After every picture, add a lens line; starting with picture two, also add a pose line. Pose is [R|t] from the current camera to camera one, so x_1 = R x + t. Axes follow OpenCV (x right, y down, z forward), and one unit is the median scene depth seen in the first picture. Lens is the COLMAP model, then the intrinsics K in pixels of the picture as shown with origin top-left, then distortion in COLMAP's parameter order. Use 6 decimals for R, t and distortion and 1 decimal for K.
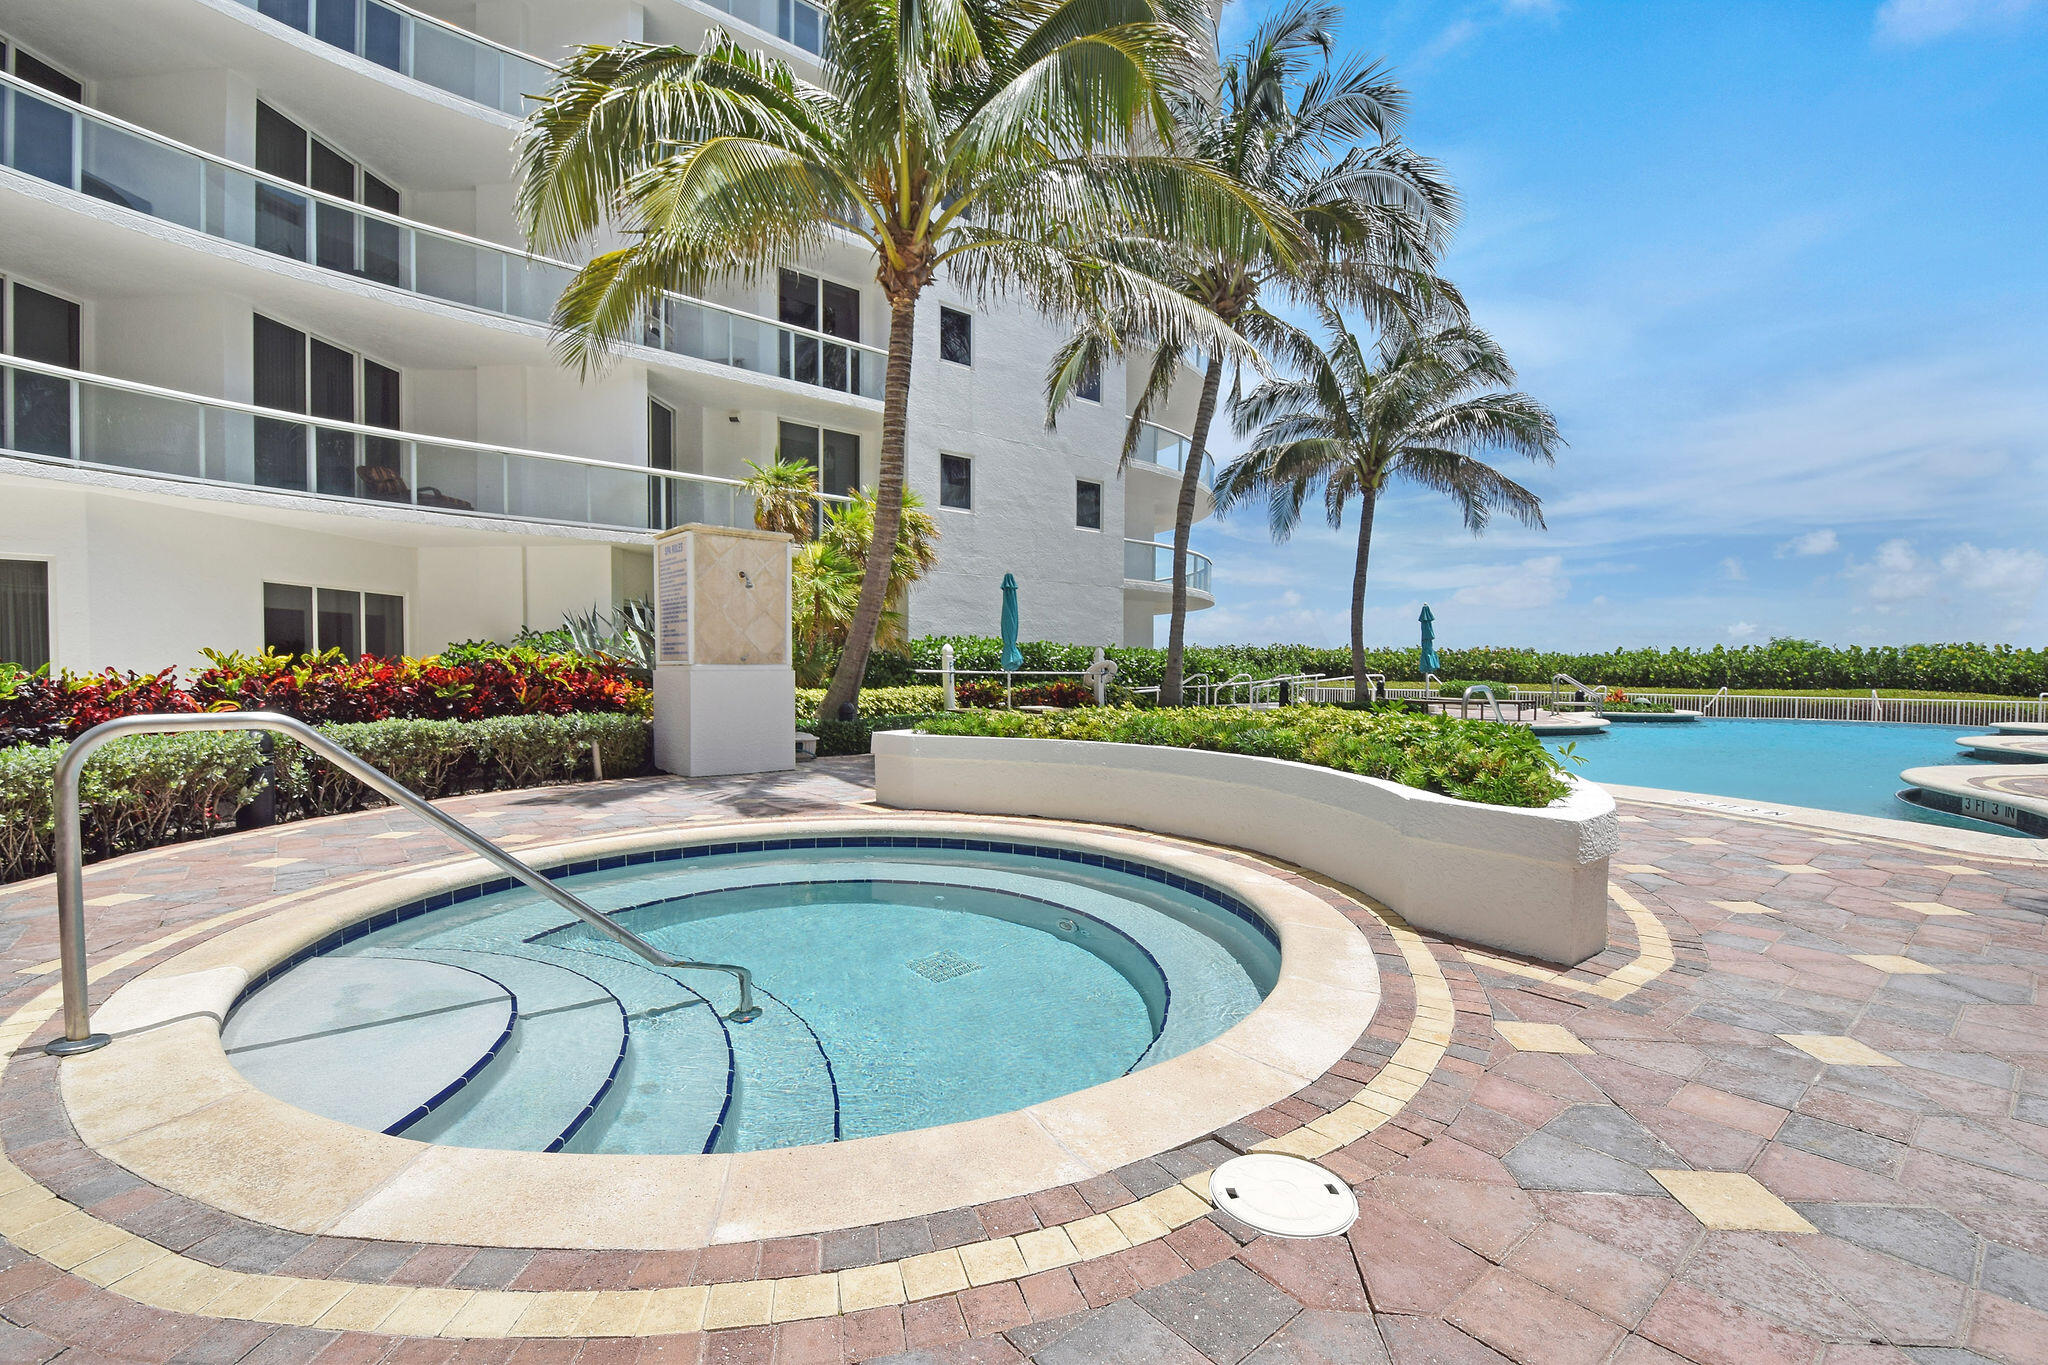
lens RADIAL K [[847.3, 0, 1034.4], [0, 847.3, 711.6], [0, 0, 1]] dist [-0.000117, -0.011160]
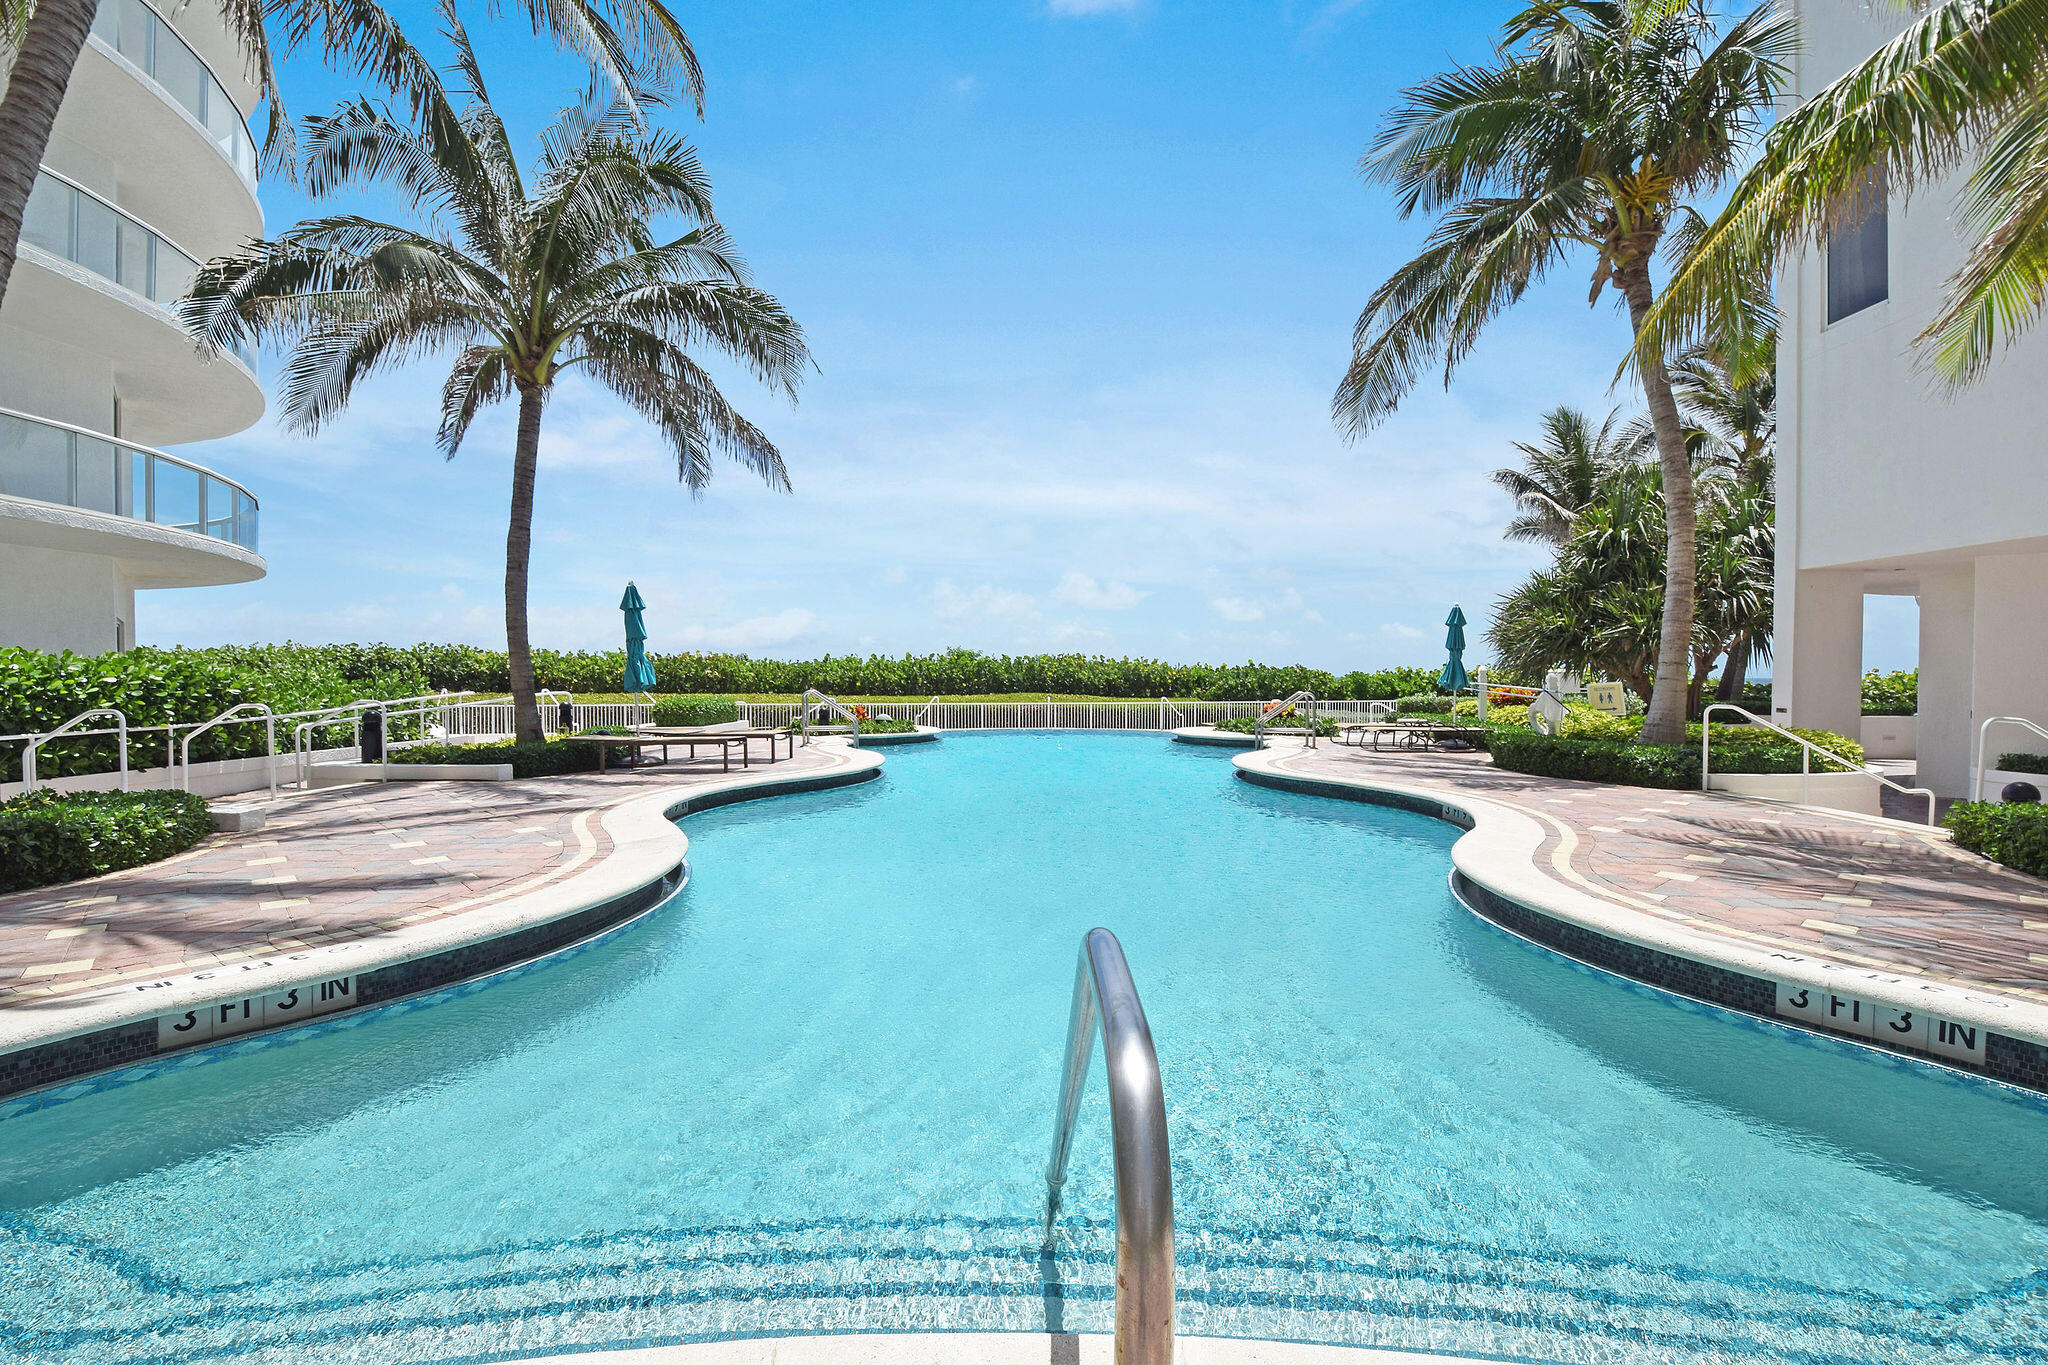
lens RADIAL K [[847.3, 0, 1034.4], [0, 847.3, 711.6], [0, 0, 1]] dist [-0.000117, -0.011160]
pose [[0.613043, -0.041168, 0.788976, 0.119866], [0.046024, 0.998806, 0.016355, -0.022303], [-0.788708, 0.026286, 0.614206, 0.318179]]
